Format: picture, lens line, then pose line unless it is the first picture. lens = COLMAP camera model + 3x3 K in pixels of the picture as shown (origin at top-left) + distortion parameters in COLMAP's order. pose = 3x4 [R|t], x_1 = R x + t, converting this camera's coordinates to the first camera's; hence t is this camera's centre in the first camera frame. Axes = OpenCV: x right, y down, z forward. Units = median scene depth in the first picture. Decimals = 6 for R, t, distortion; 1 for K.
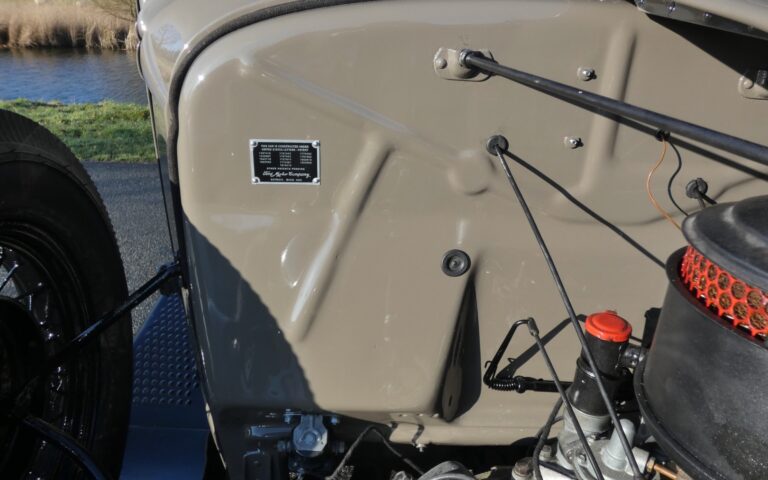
lens RADIAL K [[573.4, 0, 384.0], [0, 573.4, 240.0], [0, 0, 1]] dist [-0.022851, -0.000808]
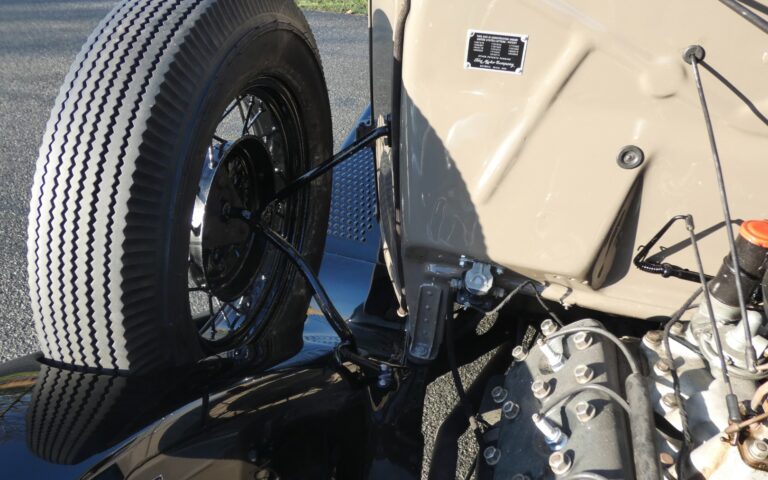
lens RADIAL K [[573.4, 0, 384.0], [0, 573.4, 240.0], [0, 0, 1]] dist [-0.022851, -0.000808]
pose [[0.959181, 0.165600, -0.229236, -0.057117], [-0.107046, 0.962906, 0.247696, -0.030107], [0.261752, -0.213046, 0.941327, -0.228182]]
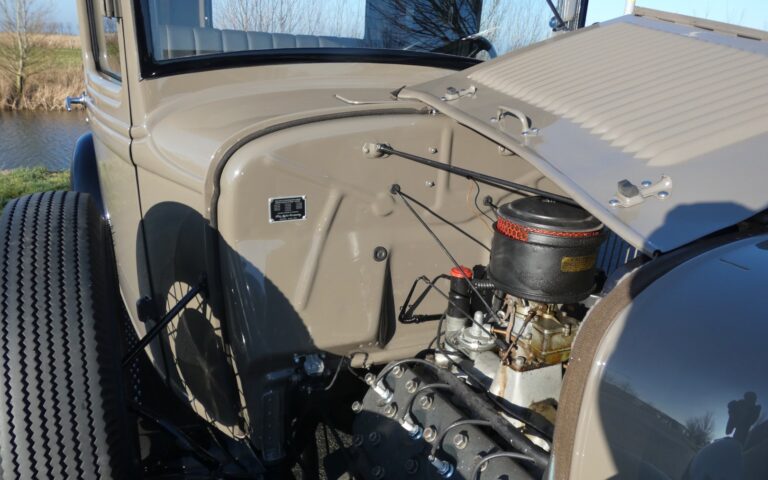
lens RADIAL K [[587.3, 0, 365.6], [0, 587.3, 240.4], [0, 0, 1]] dist [-0.006465, -0.000798]
pose [[0.935257, -0.119230, 0.333286, -0.552605], [0.144178, 0.988234, -0.051055, 0.088918], [-0.323277, 0.095802, 0.941443, -0.784523]]
